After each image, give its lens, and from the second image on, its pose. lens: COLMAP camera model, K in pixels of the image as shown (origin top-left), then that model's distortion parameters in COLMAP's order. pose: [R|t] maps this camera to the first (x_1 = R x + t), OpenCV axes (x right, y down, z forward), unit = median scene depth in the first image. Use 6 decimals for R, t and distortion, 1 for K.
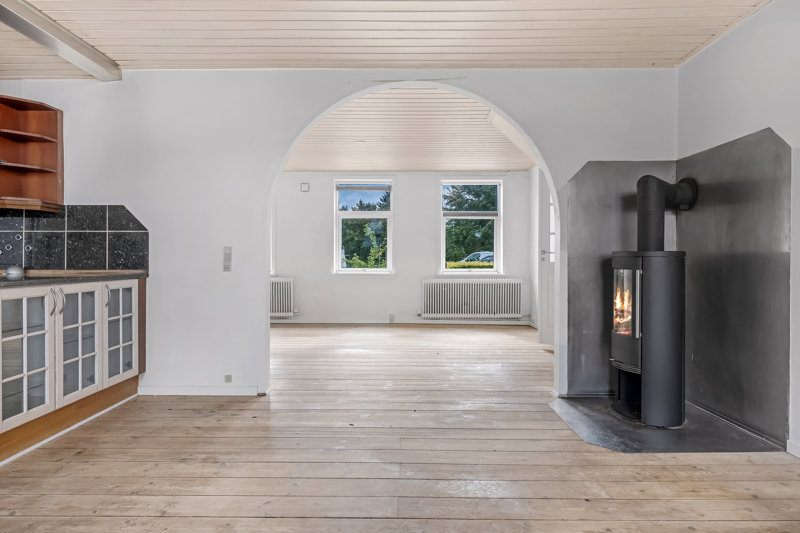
lens RADIAL K [[457.7, 0, 374.2], [0, 457.7, 275.8], [0, 0, 1]] dist [0.000328, 0.000303]
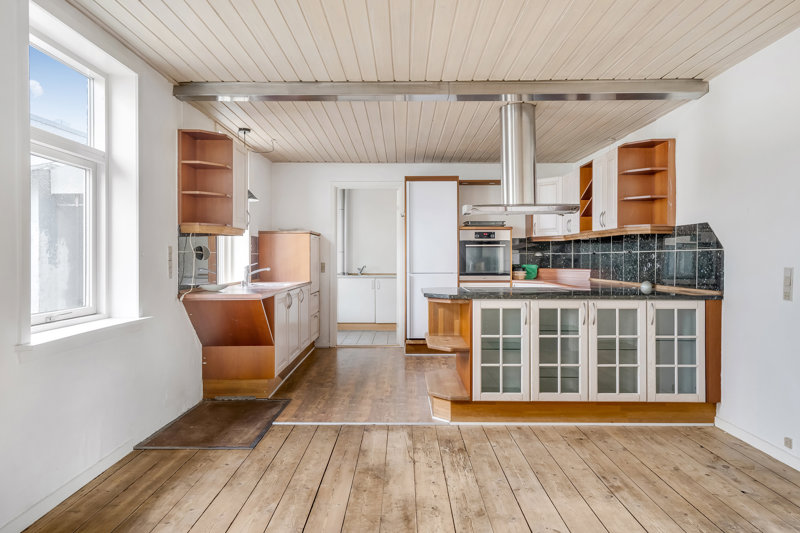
lens RADIAL K [[457.7, 0, 374.2], [0, 457.7, 275.8], [0, 0, 1]] dist [0.000328, 0.000303]
pose [[0.048724, 0.026180, -0.998469, 0.393041], [-0.034796, 0.999094, 0.024498, -0.044156], [0.998206, 0.033549, 0.049591, 0.272889]]
